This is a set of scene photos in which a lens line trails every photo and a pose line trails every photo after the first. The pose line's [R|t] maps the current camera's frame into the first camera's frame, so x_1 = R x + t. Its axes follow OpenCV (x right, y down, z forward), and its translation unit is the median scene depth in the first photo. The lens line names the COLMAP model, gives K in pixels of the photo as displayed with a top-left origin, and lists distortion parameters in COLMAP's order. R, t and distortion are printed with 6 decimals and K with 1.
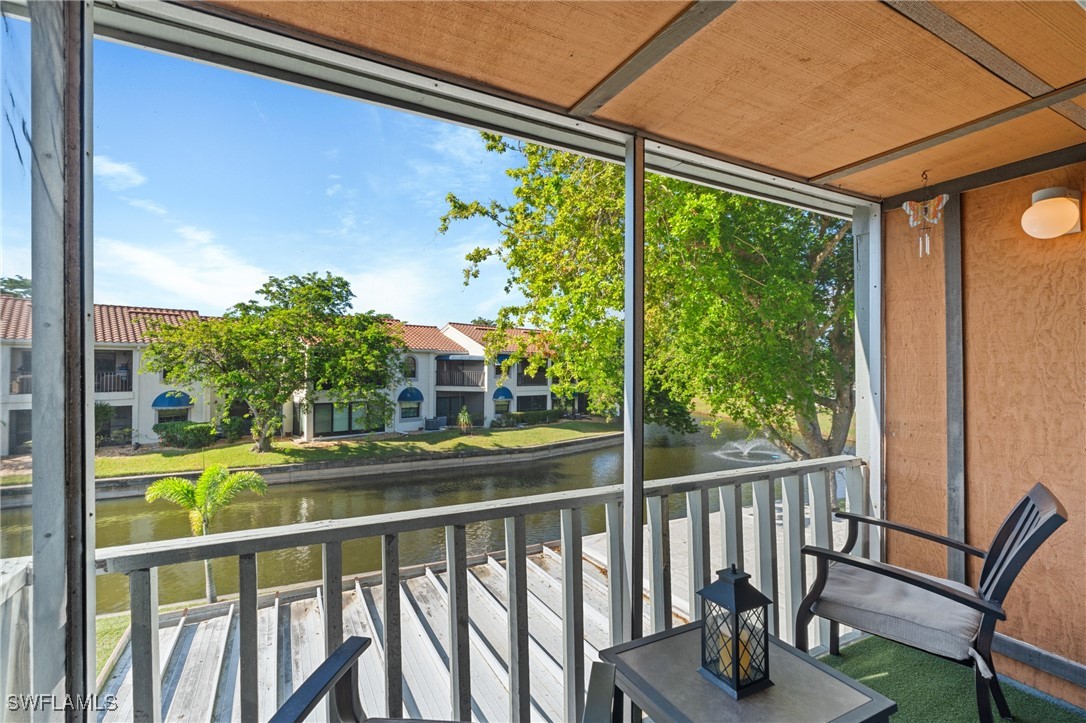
lens RADIAL K [[493.2, 0, 547.8], [0, 493.2, 367.0], [0, 0, 1]] dist [-0.009800, 0.004647]
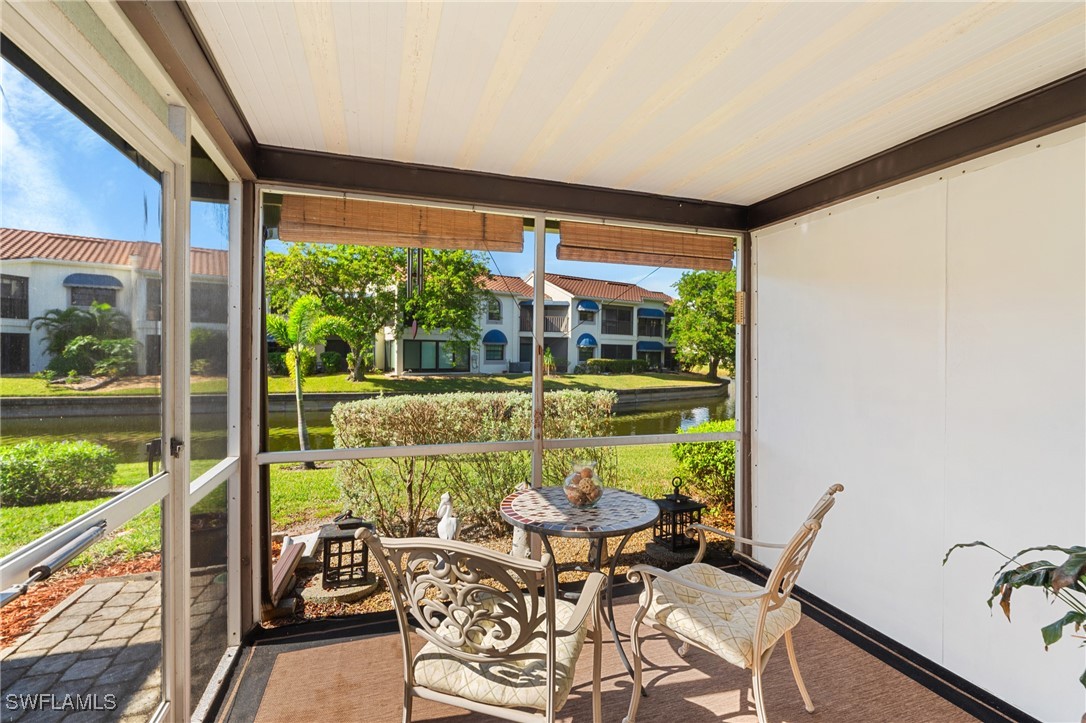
lens RADIAL K [[493.2, 0, 551.2], [0, 493.2, 361.2], [0, 0, 1]] dist [-0.009800, 0.004647]
pose [[0.987821, 0.002772, -0.155570, -0.011882], [-0.001737, 0.999975, 0.006787, 0.115626], [0.155585, -0.006434, 0.987802, 0.033748]]
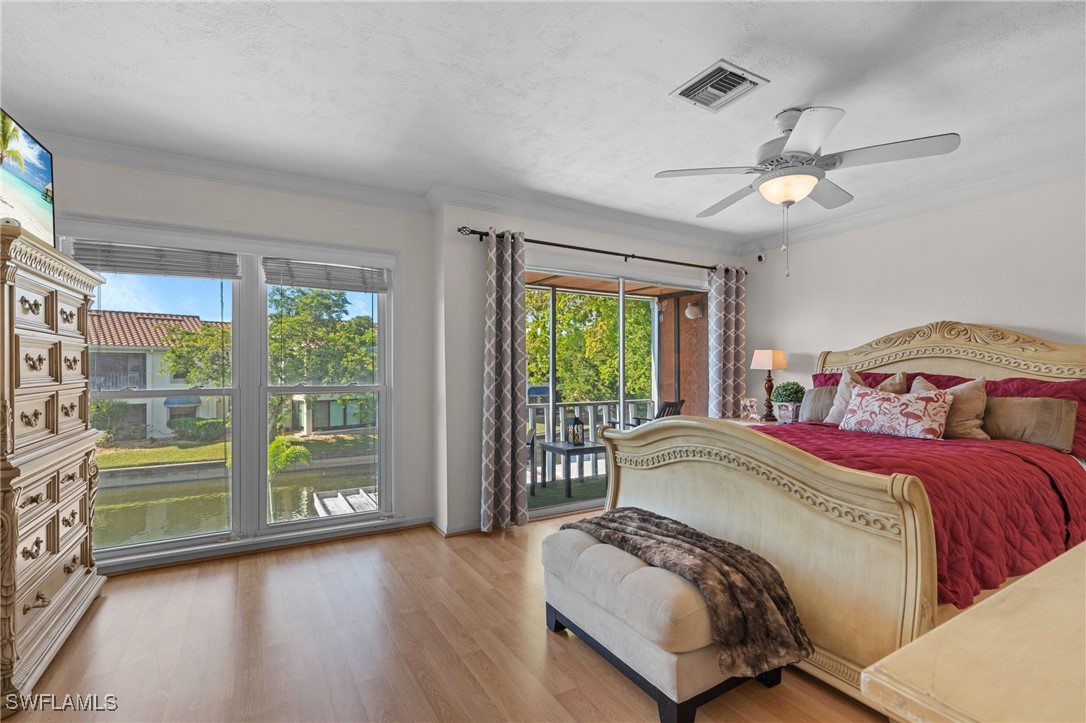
lens RADIAL K [[493.2, 0, 546.2], [0, 493.2, 372.2], [0, 0, 1]] dist [-0.009800, 0.004647]
pose [[0.999031, -0.005118, 0.043704, -0.000472], [0.004696, 0.999941, 0.009757, 0.001694], [-0.043751, -0.009542, 0.998997, -0.128163]]
